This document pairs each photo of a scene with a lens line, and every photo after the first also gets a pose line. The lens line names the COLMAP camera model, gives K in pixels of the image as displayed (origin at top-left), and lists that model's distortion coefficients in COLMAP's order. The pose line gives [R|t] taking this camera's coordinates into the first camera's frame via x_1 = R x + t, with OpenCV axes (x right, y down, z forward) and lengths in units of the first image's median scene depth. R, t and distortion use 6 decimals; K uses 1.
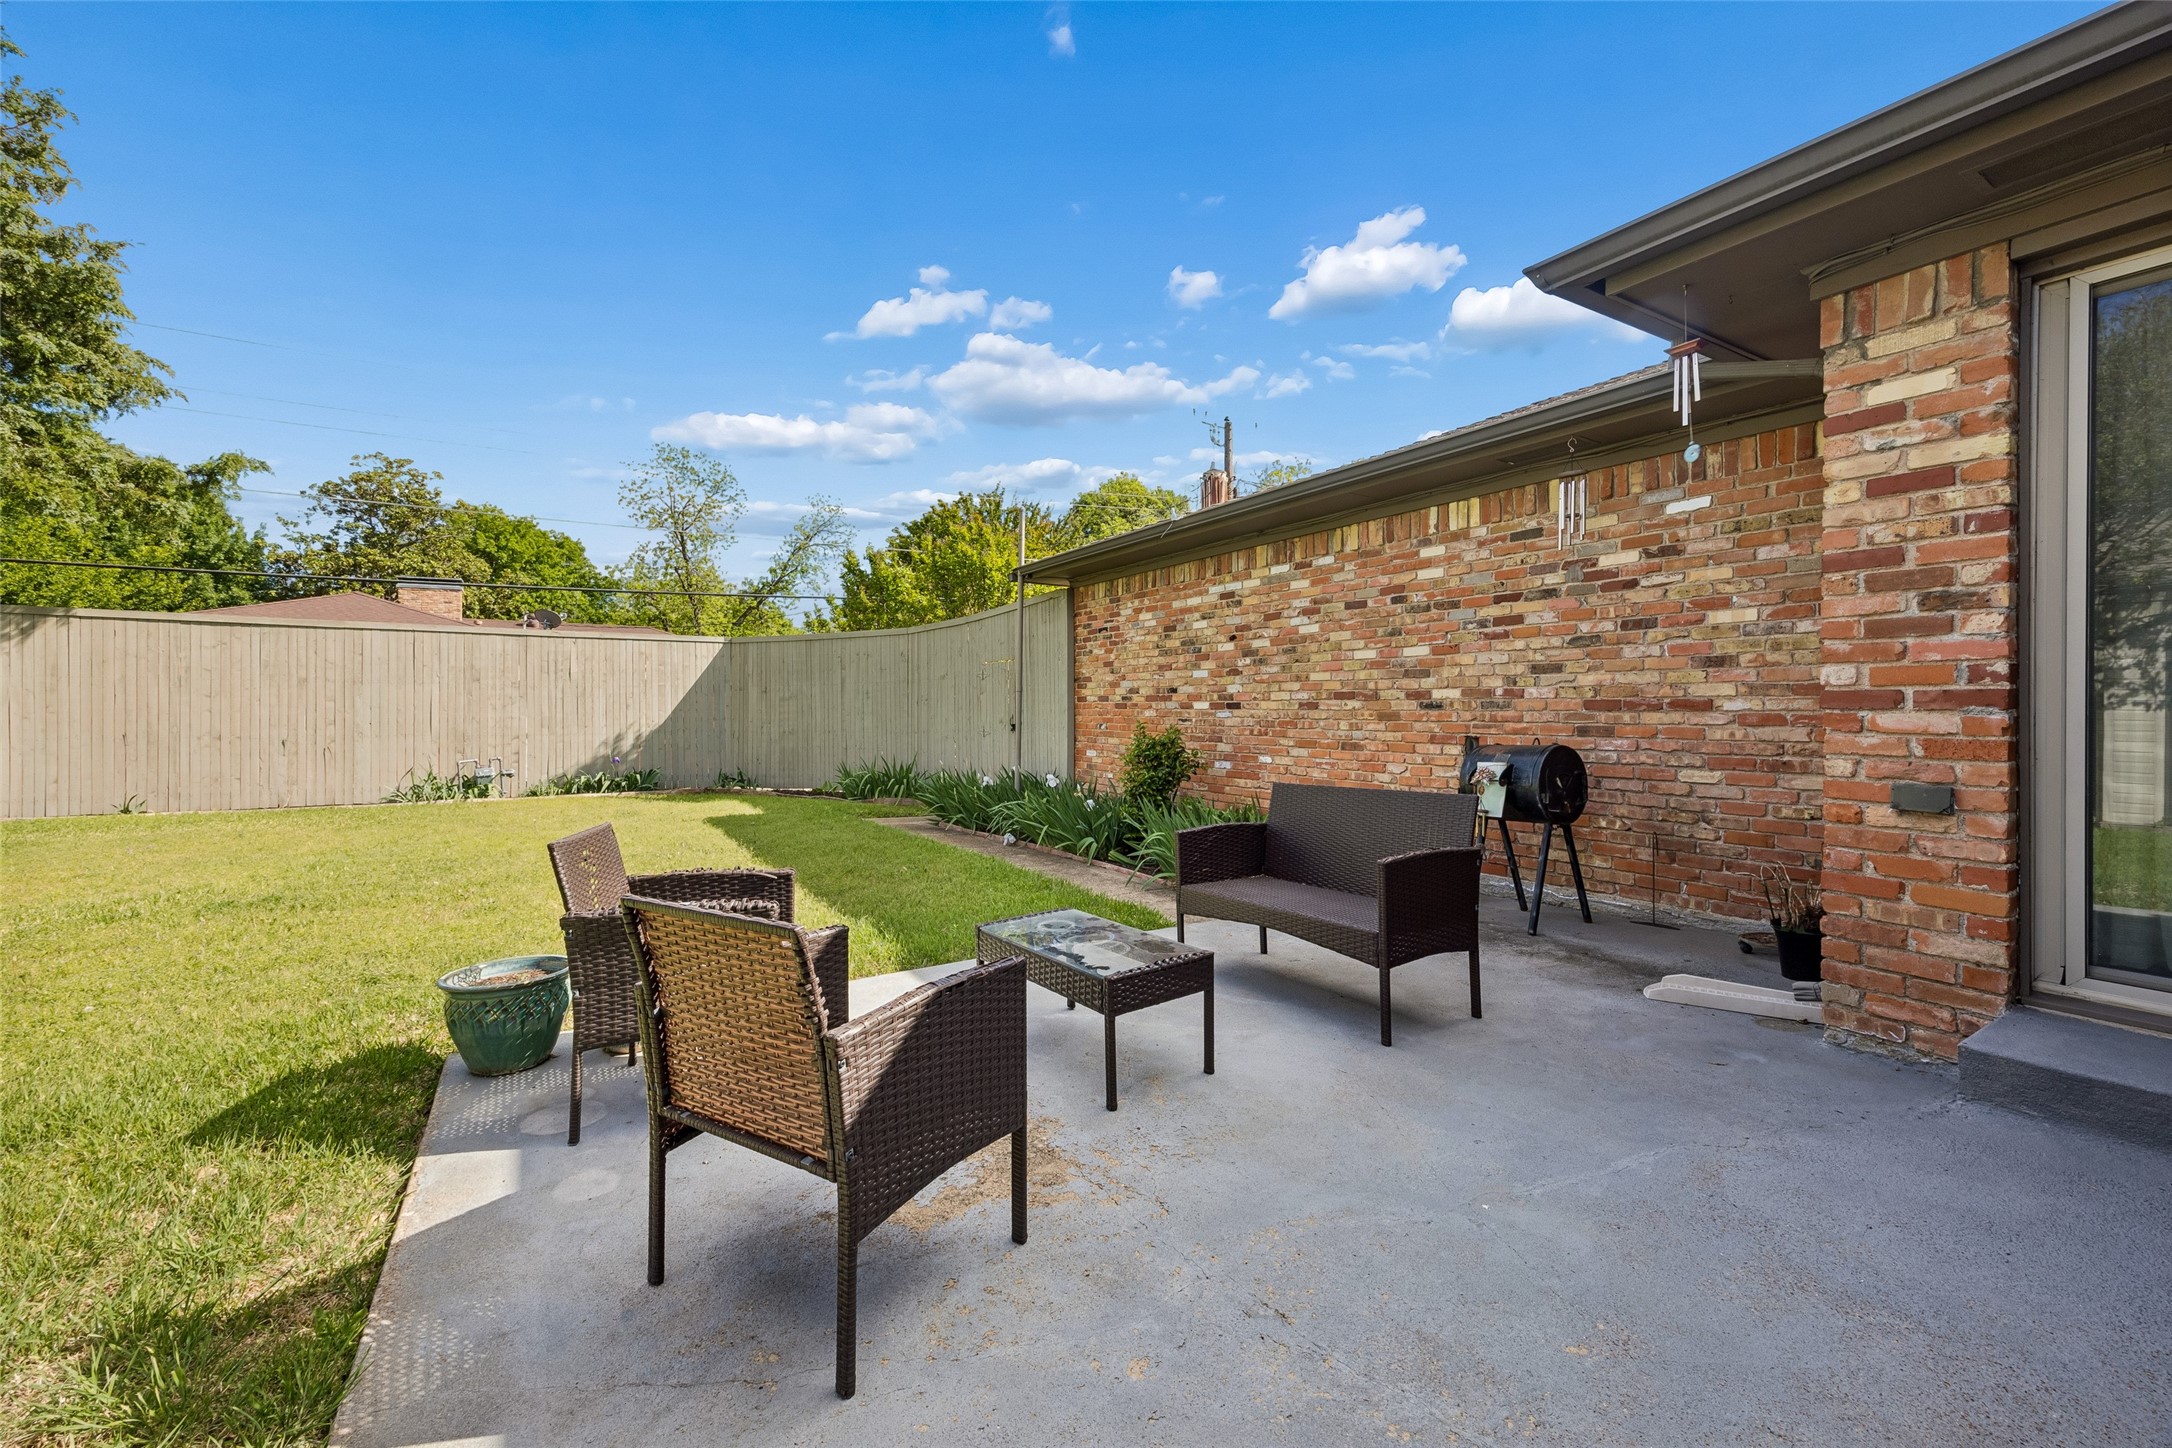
lens RADIAL K [[850.6, 0, 1083.0], [0, 850.6, 710.8], [0, 0, 1]] dist [-0.003278, 0.000542]
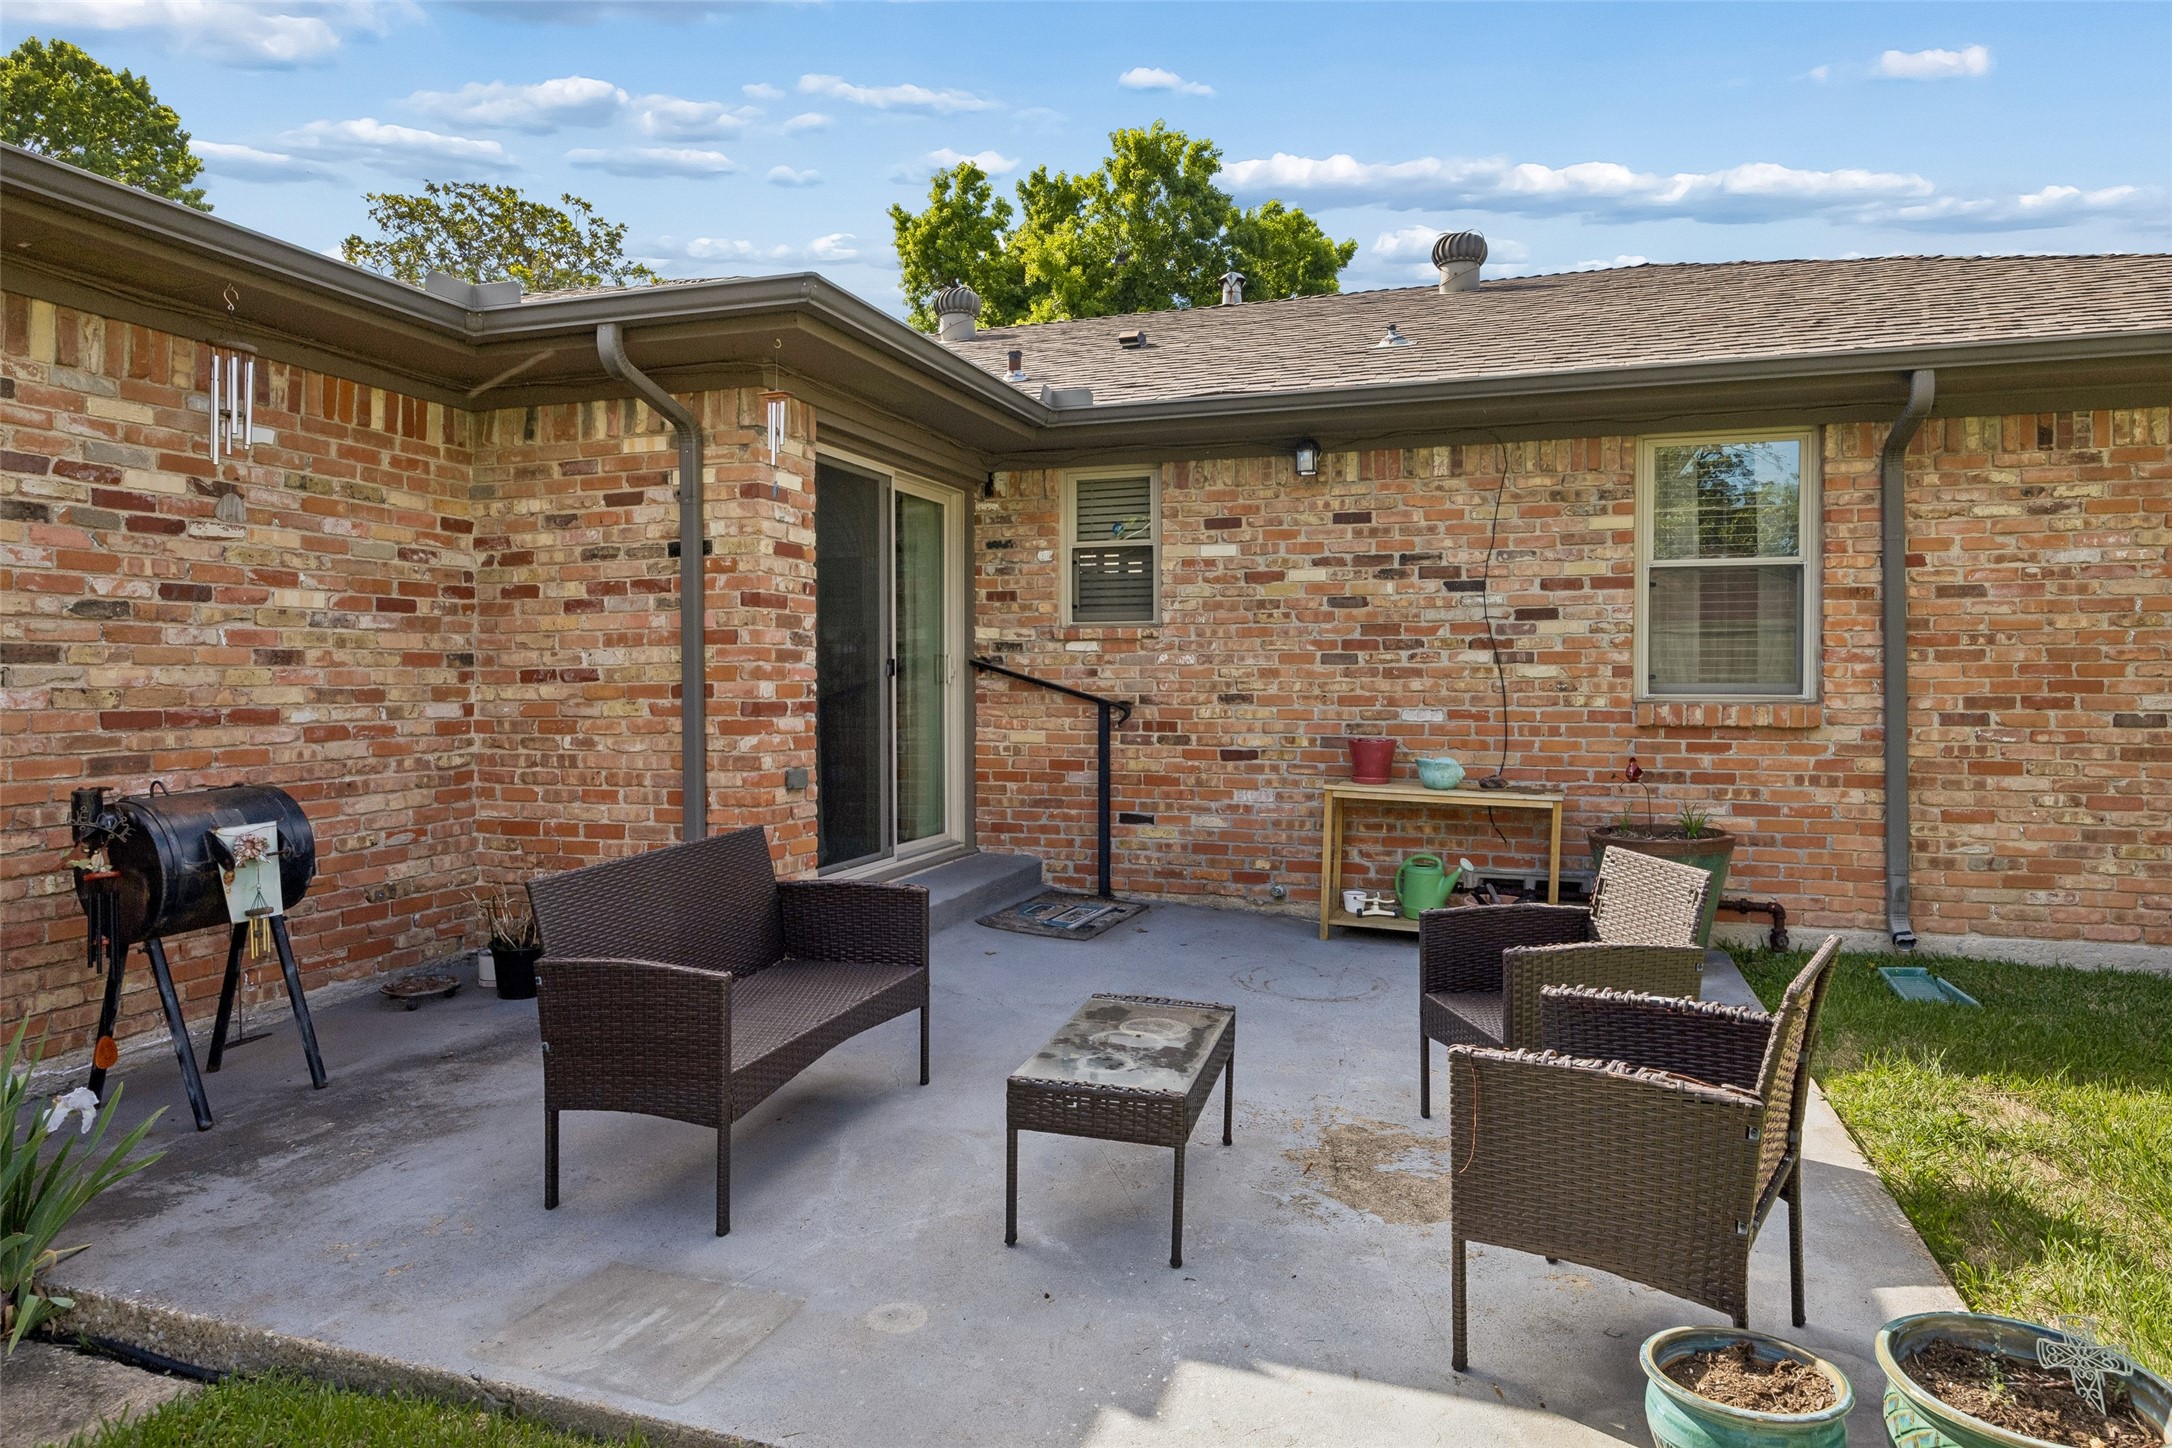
lens RADIAL K [[1307.0, 0, 1089.8], [0, 1307.0, 695.6], [0, 0, 1]] dist [-0.008962, 0.002487]
pose [[-0.637792, -0.007679, 0.770170, -0.436216], [0.005660, 0.999877, 0.014657, -0.028116], [-0.770188, 0.013707, -0.637670, 0.891356]]
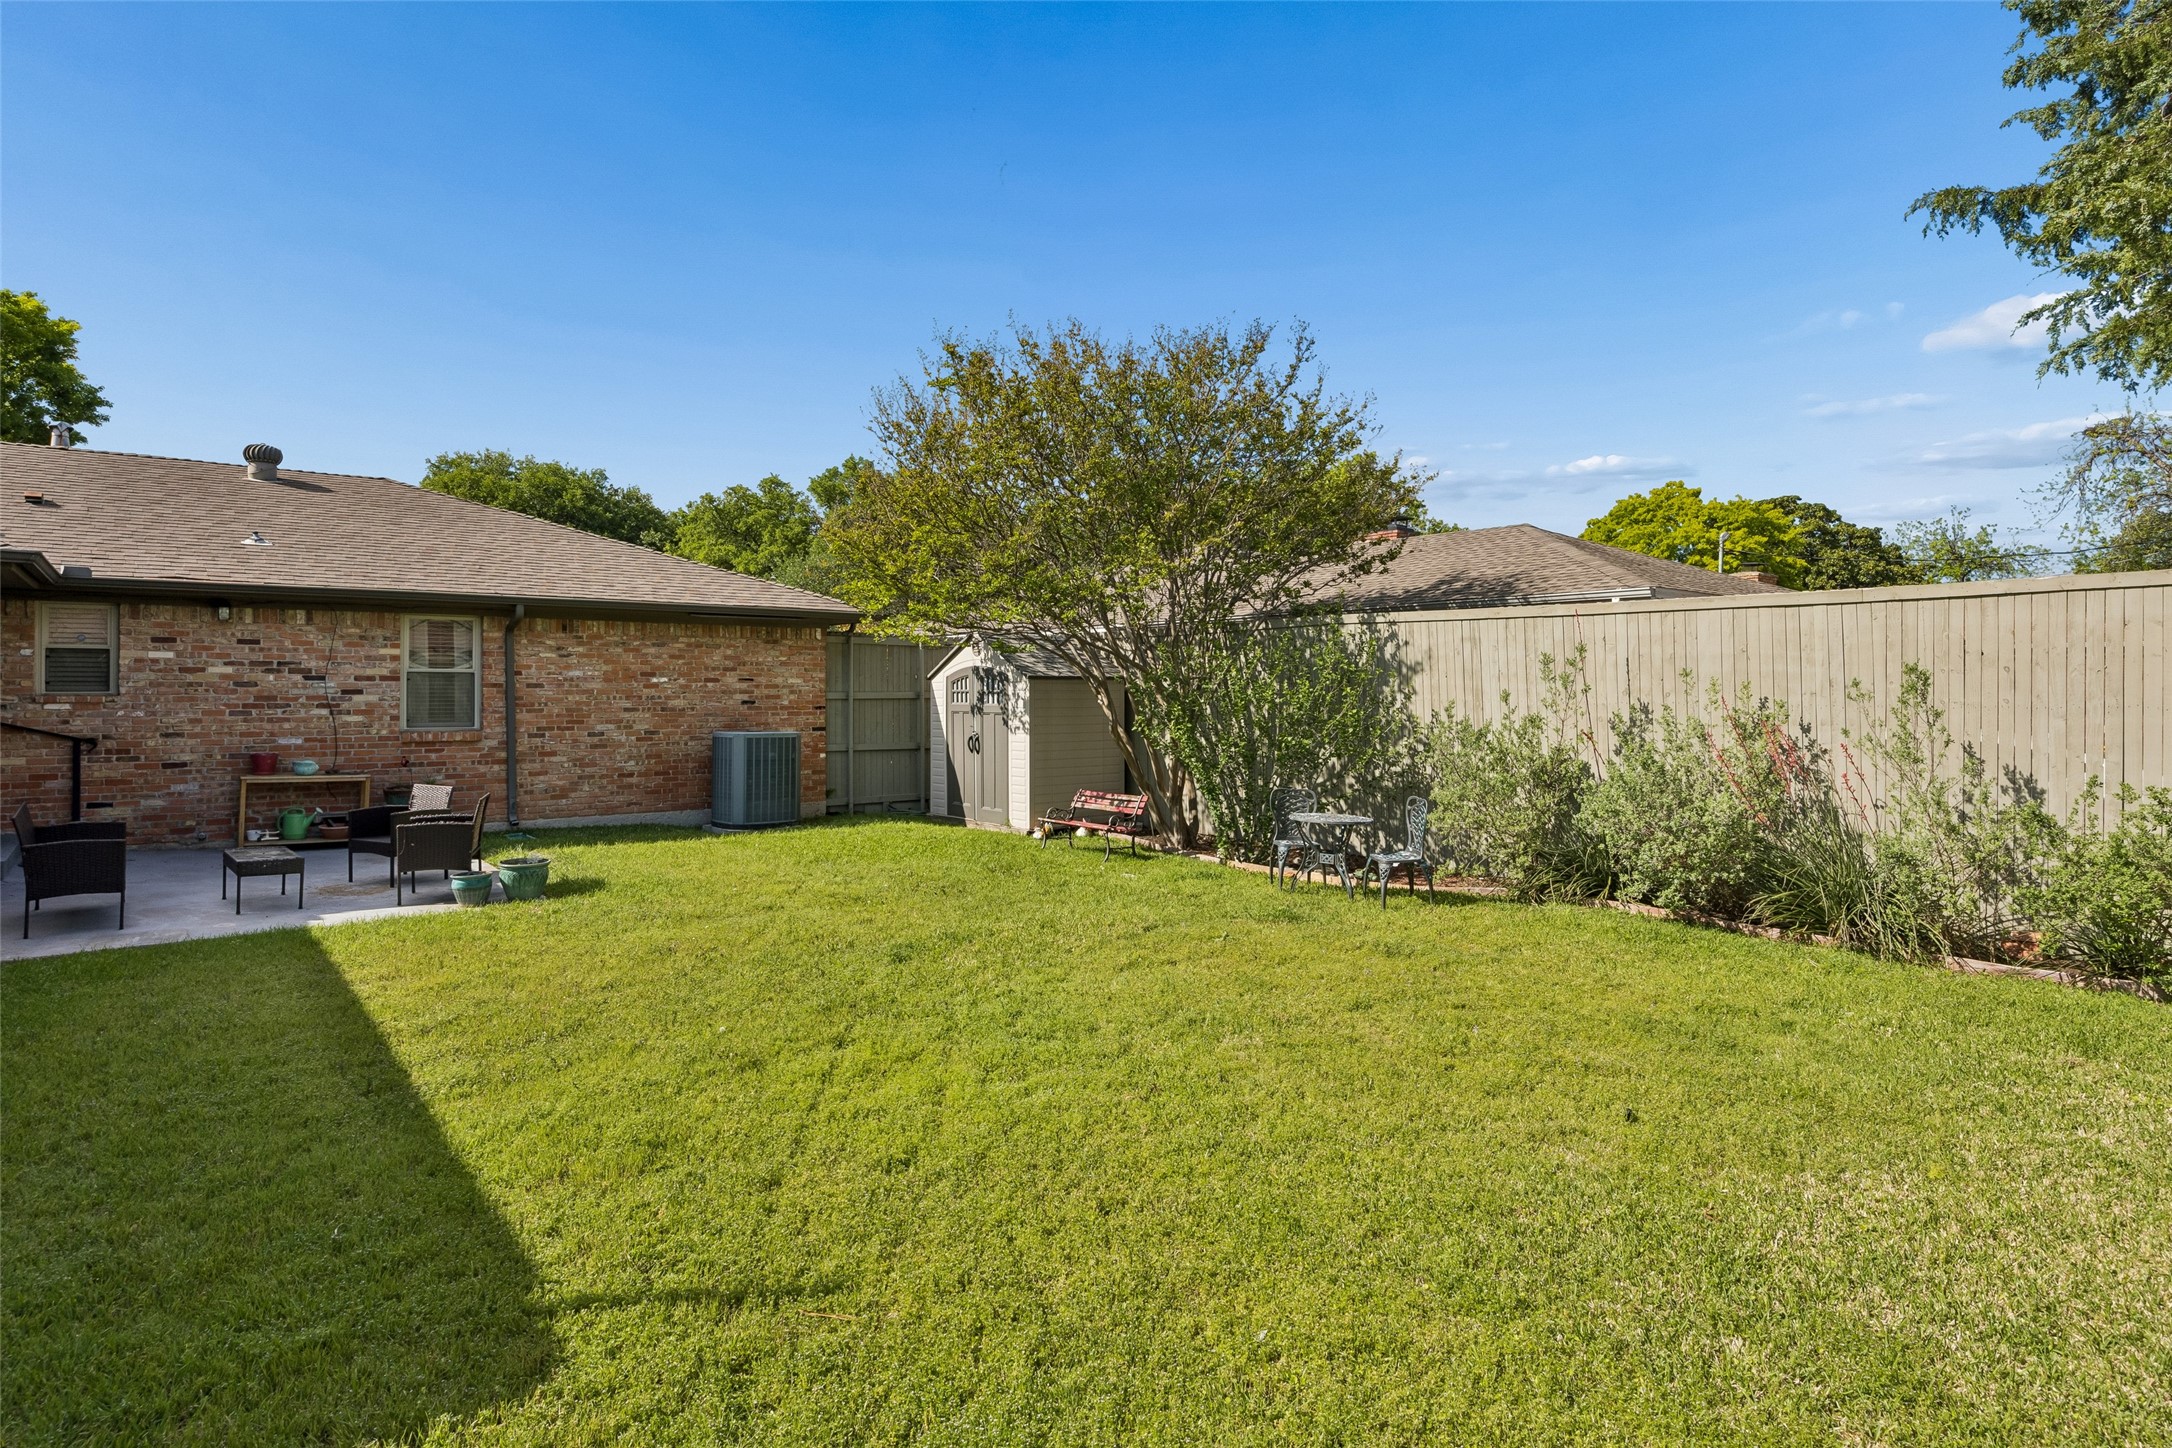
lens RADIAL K [[1116.1, 0, 1060.5], [0, 1116.1, 689.2], [0, 0, 1]] dist [-0.009656, 0.001246]
pose [[-0.993235, -0.000366, -0.116123, -0.887970], [-0.000633, 0.999997, 0.002264, -0.091330], [0.116122, 0.002323, -0.993232, 2.098266]]
